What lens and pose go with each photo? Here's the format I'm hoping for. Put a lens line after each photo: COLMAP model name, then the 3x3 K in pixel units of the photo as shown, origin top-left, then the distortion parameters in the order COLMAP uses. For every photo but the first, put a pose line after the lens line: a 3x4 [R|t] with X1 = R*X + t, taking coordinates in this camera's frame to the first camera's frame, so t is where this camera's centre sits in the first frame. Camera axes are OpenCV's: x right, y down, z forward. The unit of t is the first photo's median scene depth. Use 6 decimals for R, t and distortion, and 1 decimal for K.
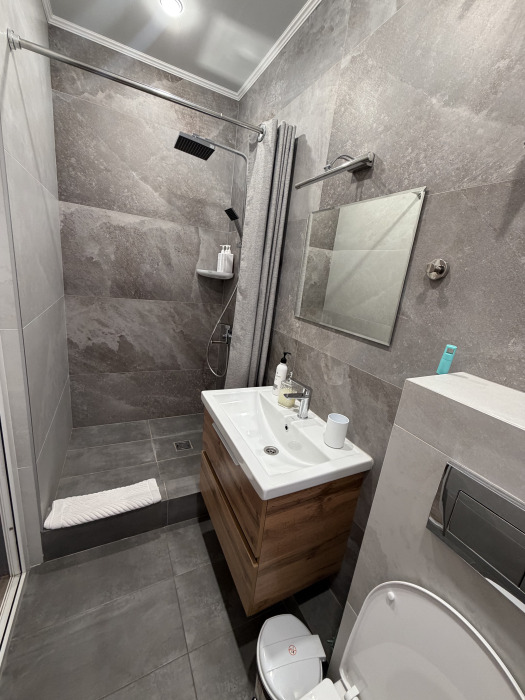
lens RADIAL K [[280.3, 0, 262.2], [0, 280.3, 347.2], [0, 0, 1]] dist [-0.001720, 0.000169]
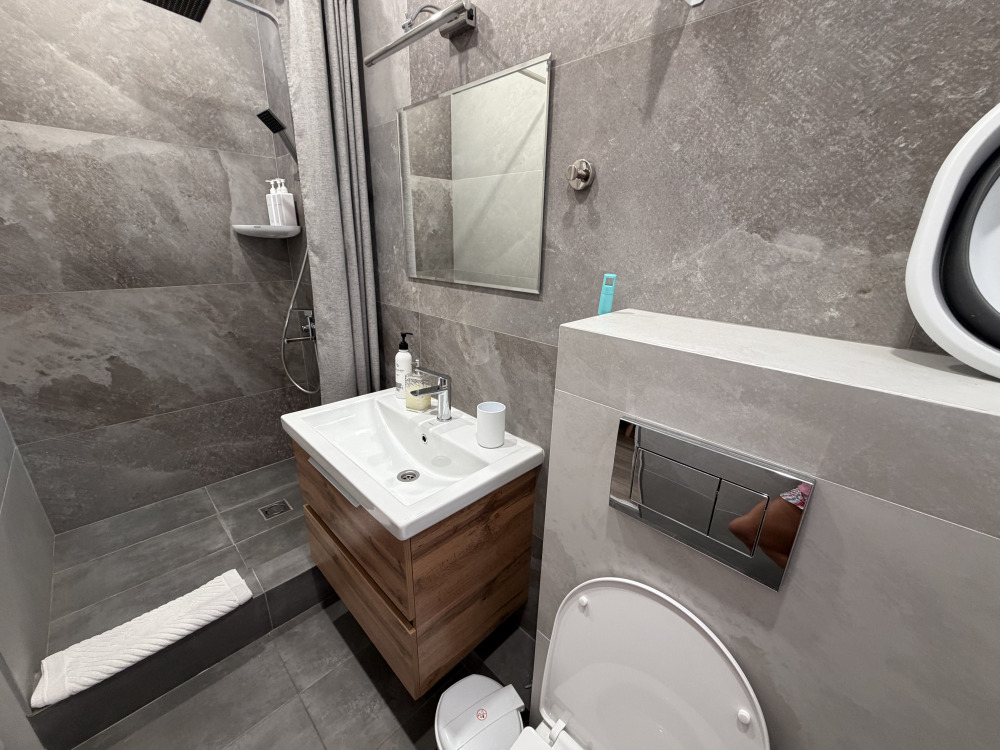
lens RADIAL K [[400.5, 0, 497.2], [0, 400.5, 377.1], [0, 0, 1]] dist [-0.001720, 0.000169]
pose [[0.946856, -0.191682, 0.258304, 0.030380], [0.164844, 0.978740, 0.122042, 0.047075], [-0.276206, -0.072976, 0.958324, 0.014977]]
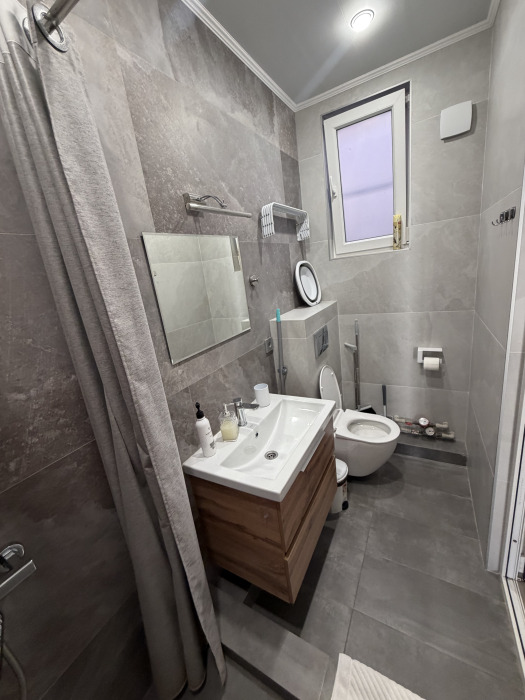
lens RADIAL K [[280.3, 0, 258.0], [0, 280.3, 346.1], [0, 0, 1]] dist [-0.001720, 0.000169]
pose [[-0.549721, -0.262609, 0.792996, -0.688849], [0.276214, 0.838760, 0.469241, -0.513182], [-0.788361, 0.476988, -0.388548, 1.244469]]
